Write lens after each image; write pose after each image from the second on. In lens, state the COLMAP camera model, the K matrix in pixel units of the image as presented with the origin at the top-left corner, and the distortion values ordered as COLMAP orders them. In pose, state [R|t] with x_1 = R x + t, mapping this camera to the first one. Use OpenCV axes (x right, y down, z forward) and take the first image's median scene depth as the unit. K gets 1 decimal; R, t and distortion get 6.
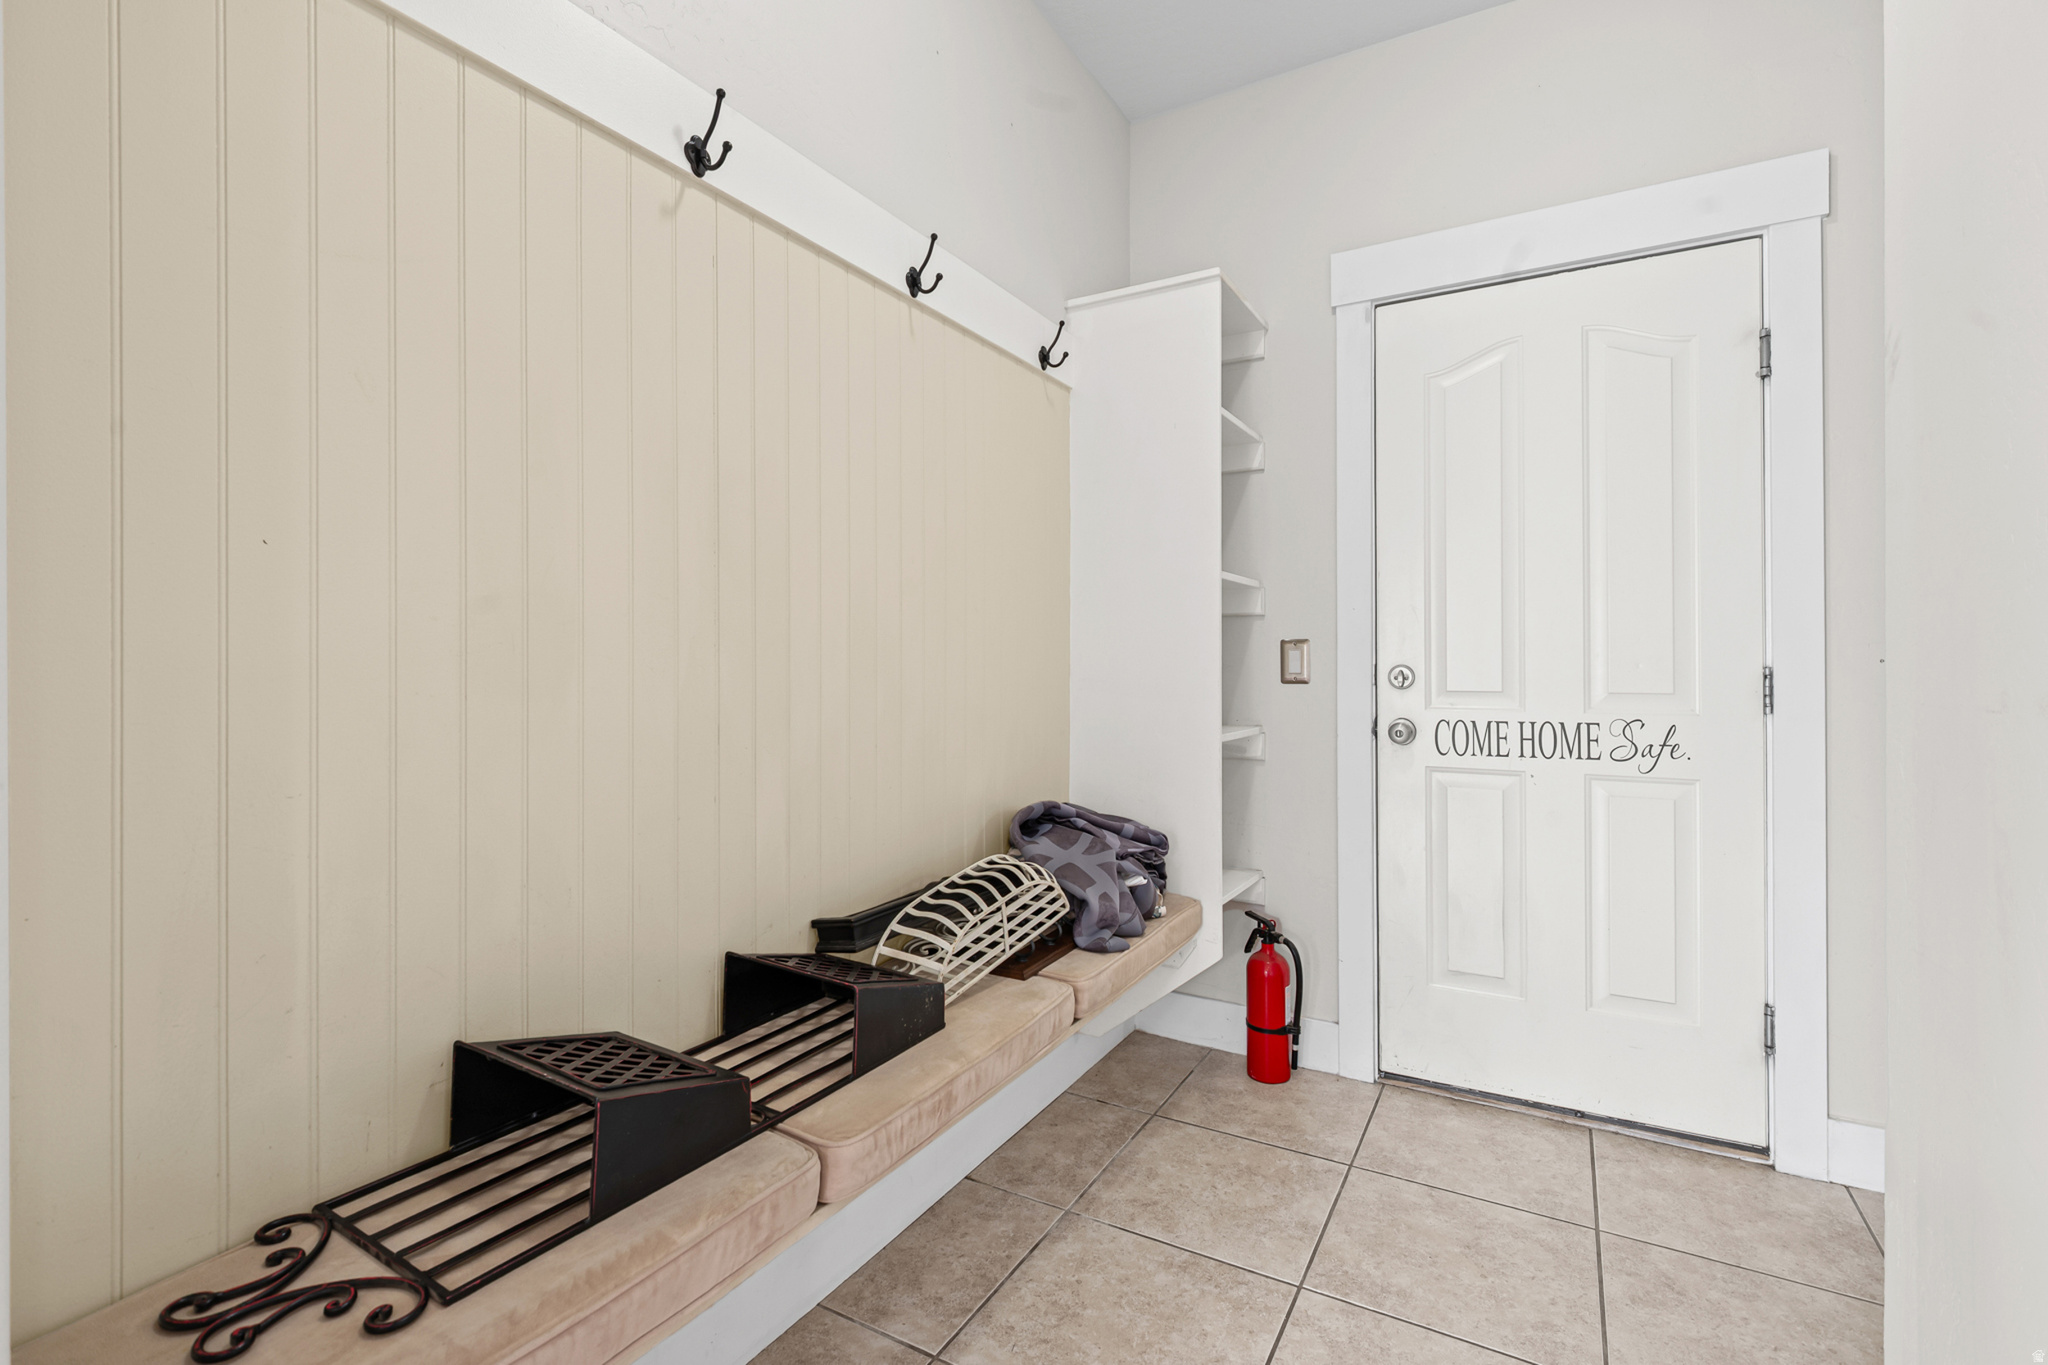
lens RADIAL K [[945.8, 0, 1024.0], [0, 945.8, 653.2], [0, 0, 1]] dist [0.008392, -0.000726]
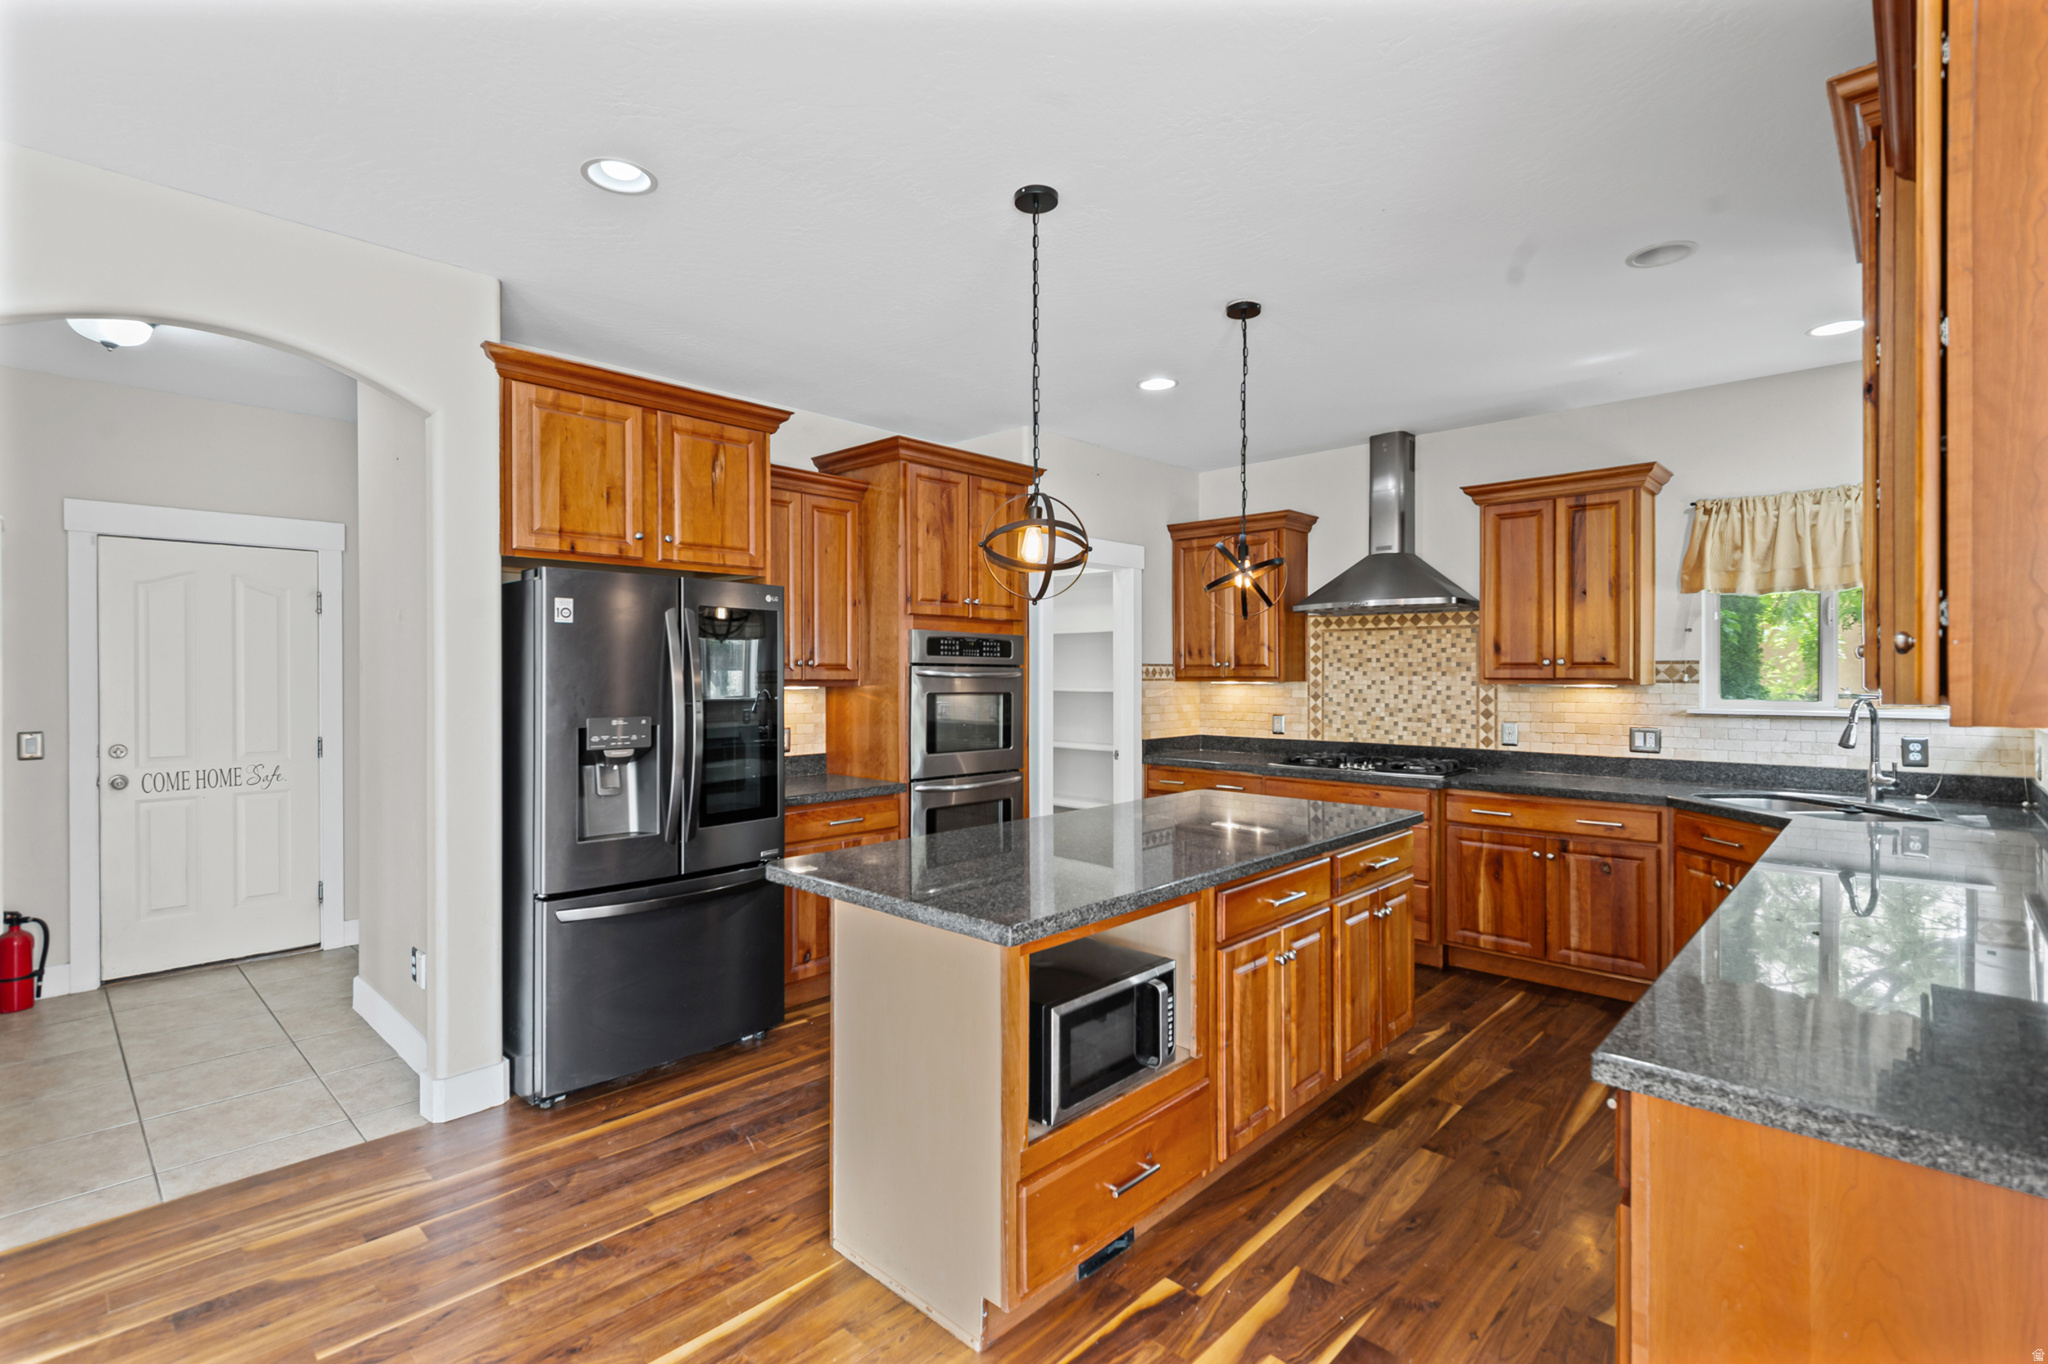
lens RADIAL K [[950.0, 0, 1024.0], [0, 950.0, 682.0], [0, 0, 1]] dist [-0.000430, -0.000309]
pose [[0.230647, -0.006274, 0.973017, -0.961483], [-0.003019, 0.999970, 0.007163, -0.126095], [-0.973033, -0.004589, 0.230621, -1.079115]]
